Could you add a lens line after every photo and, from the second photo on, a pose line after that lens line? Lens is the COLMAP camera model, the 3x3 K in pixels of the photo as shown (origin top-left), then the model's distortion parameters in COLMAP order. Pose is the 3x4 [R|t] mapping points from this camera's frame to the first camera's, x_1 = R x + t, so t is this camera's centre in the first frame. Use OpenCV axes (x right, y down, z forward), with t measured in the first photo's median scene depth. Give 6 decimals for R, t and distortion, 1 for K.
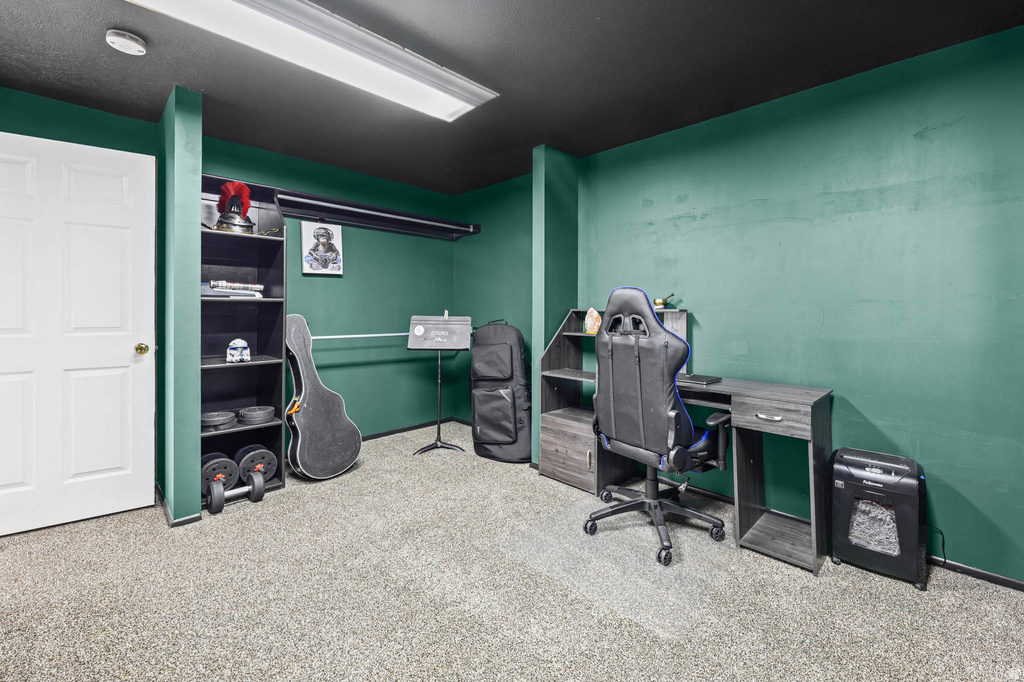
lens RADIAL K [[426.4, 0, 506.3], [0, 426.4, 310.4], [0, 0, 1]] dist [-0.000893, -0.002996]
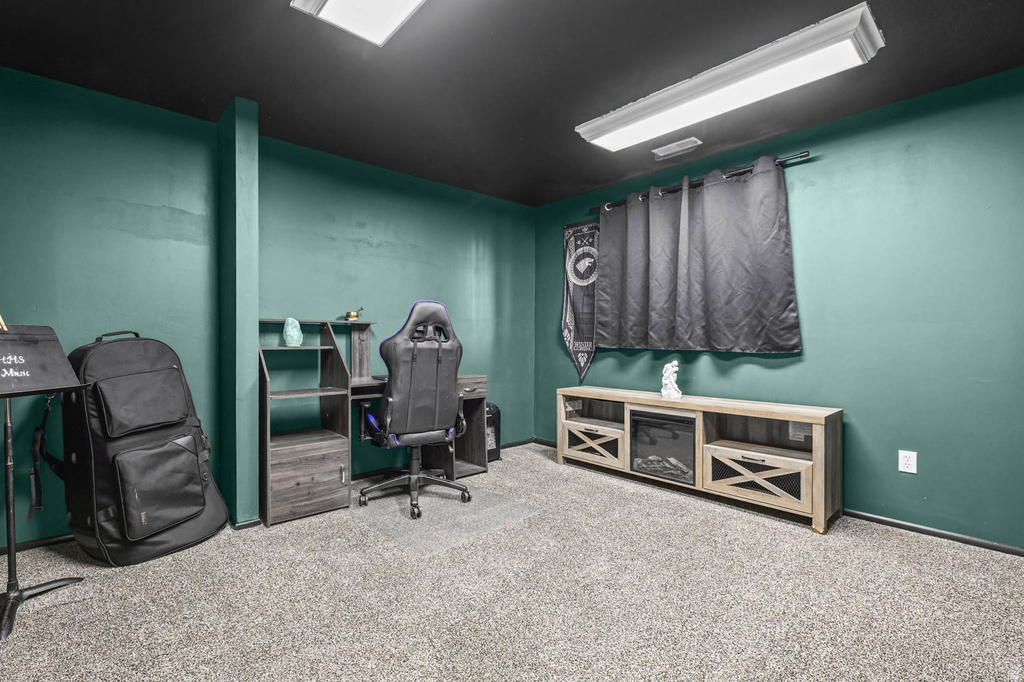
lens RADIAL K [[448.8, 0, 476.2], [0, 448.8, 341.7], [0, 0, 1]] dist [-0.000686, -0.000131]
pose [[0.090519, -0.012520, 0.995816, -0.776018], [-0.002189, 0.999916, 0.012770, 0.035199], [-0.995892, -0.003336, 0.090484, 0.595519]]
